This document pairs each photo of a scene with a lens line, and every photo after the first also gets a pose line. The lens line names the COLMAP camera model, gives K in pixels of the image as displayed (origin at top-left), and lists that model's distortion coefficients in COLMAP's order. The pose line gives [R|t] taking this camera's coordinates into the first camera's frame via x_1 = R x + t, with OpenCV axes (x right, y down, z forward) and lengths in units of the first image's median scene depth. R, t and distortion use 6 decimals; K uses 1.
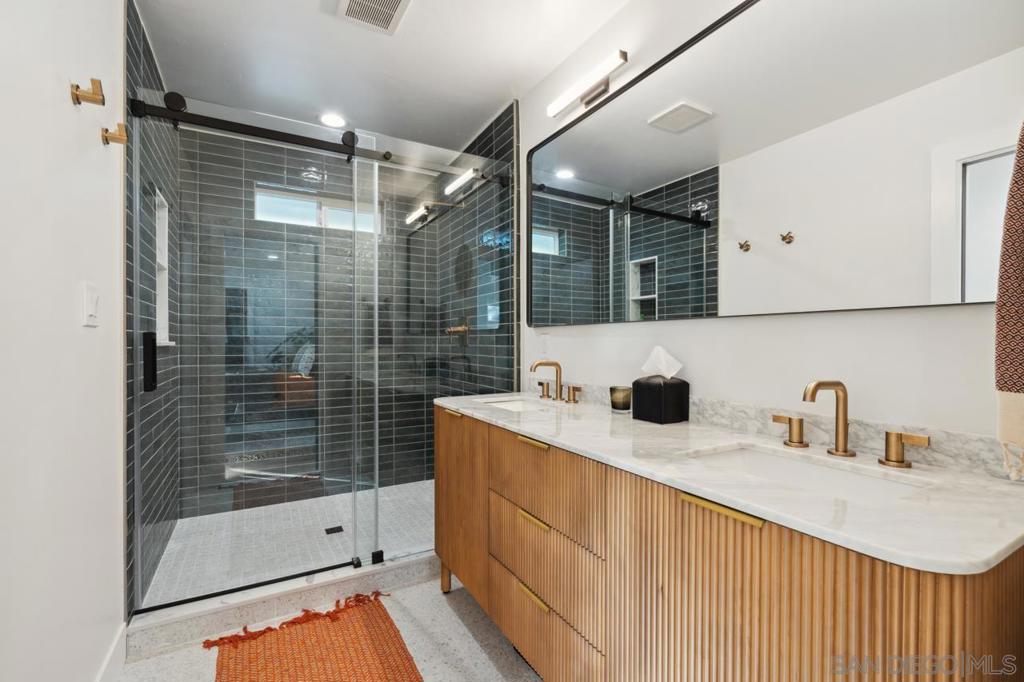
lens RADIAL K [[454.2, 0, 510.6], [0, 454.2, 342.9], [0, 0, 1]] dist [-0.008252, 0.001331]
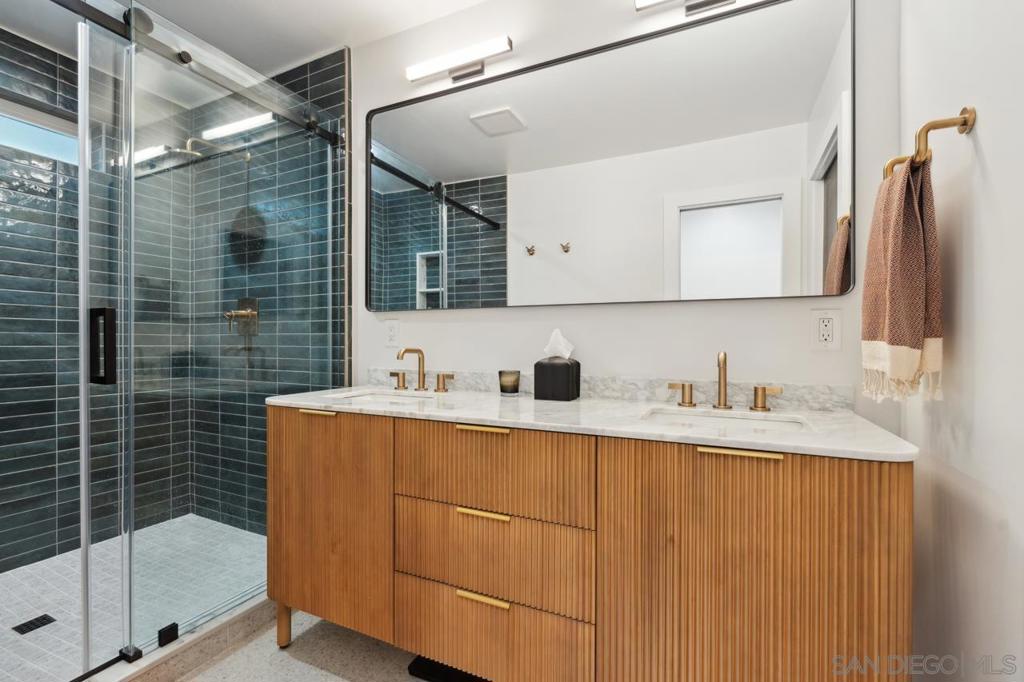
lens RADIAL K [[454.2, 0, 512.3], [0, 454.2, 343.4], [0, 0, 1]] dist [-0.008252, 0.001331]
pose [[0.813204, -0.000468, 0.581978, -0.266931], [-0.000871, 0.999998, 0.002021, 0.027112], [-0.581978, -0.002151, 0.813202, 0.136657]]
